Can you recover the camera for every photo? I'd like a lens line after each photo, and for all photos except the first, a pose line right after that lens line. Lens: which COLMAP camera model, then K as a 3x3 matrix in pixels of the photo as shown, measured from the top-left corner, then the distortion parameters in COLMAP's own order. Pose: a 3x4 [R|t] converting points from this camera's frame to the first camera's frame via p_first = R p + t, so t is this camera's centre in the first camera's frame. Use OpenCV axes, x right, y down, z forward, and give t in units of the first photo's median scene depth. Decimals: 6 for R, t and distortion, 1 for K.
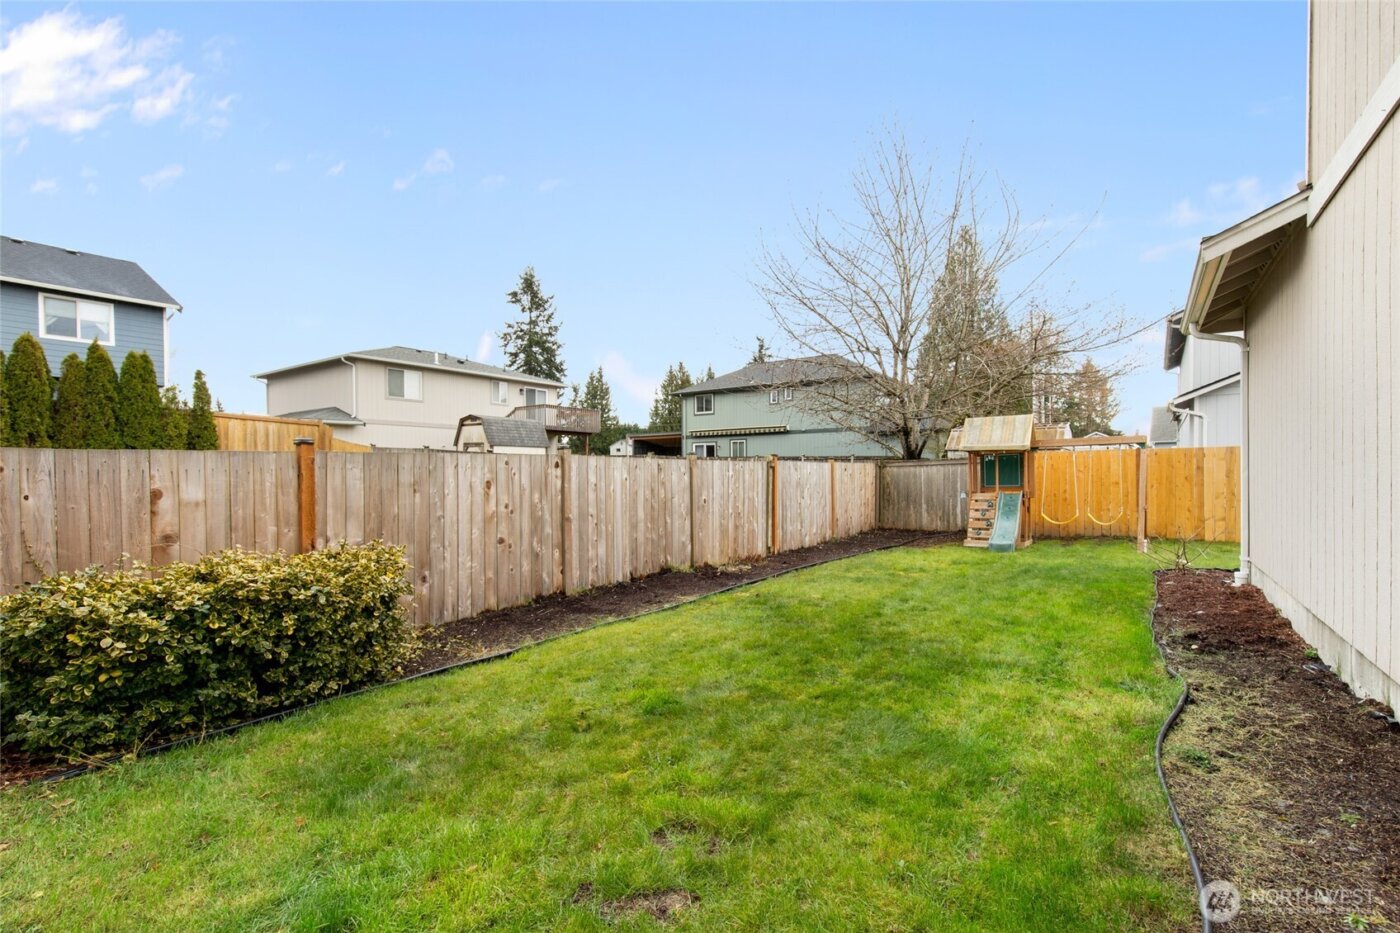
lens RADIAL K [[628.6, 0, 701.9], [0, 628.6, 471.9], [0, 0, 1]] dist [0.002638, 0.000287]
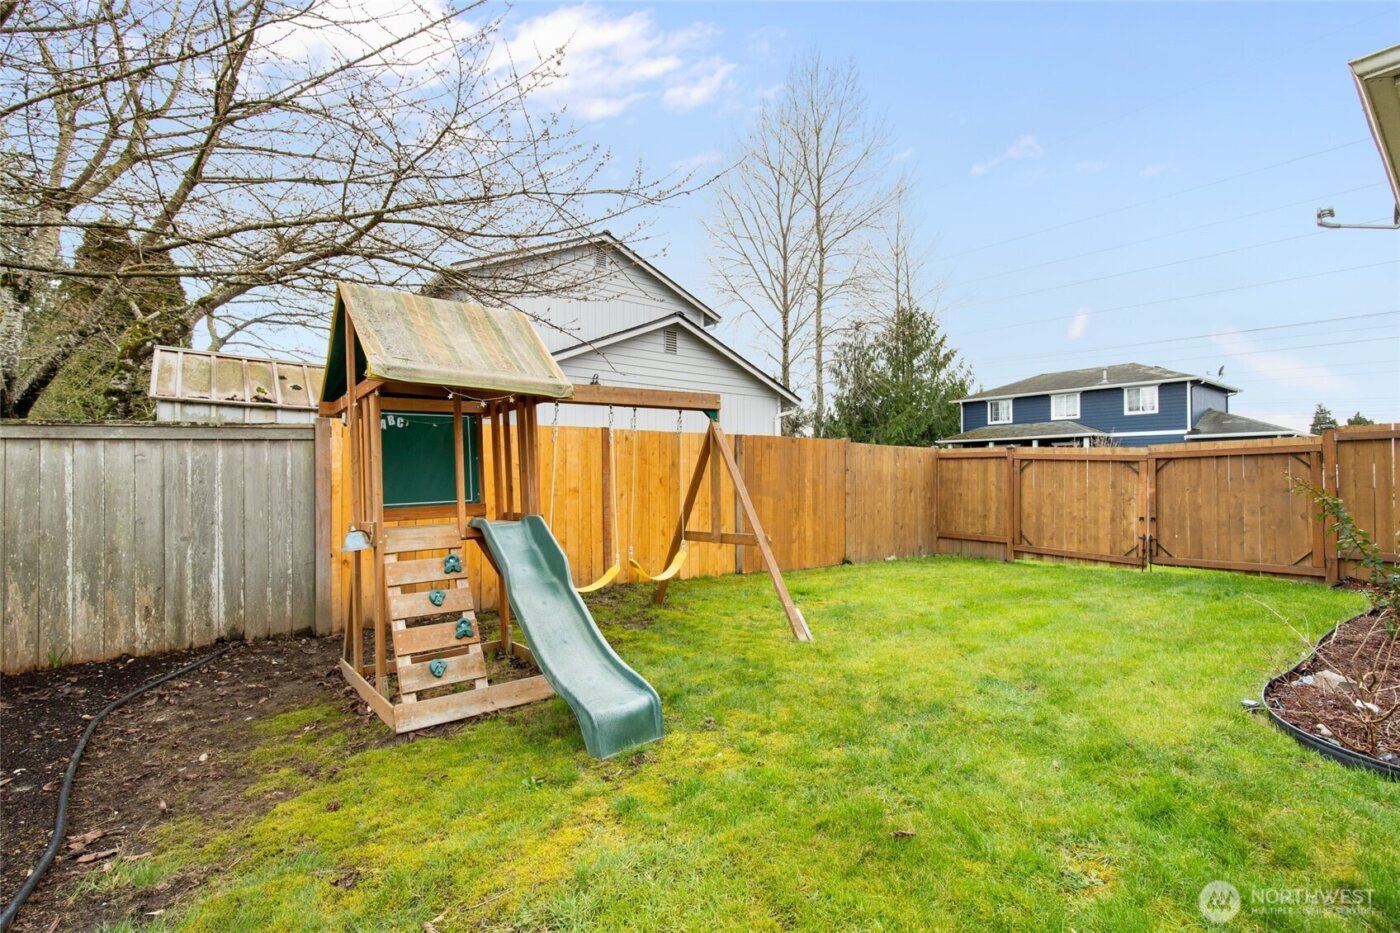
lens RADIAL K [[628.6, 0, 699.1], [0, 628.6, 475.4], [0, 0, 1]] dist [0.002638, 0.000287]
pose [[0.287818, 0.006904, 0.957660, 0.159994], [-0.000747, 0.999975, -0.006985, 0.007885], [-0.957685, 0.001295, 0.287816, 0.653698]]
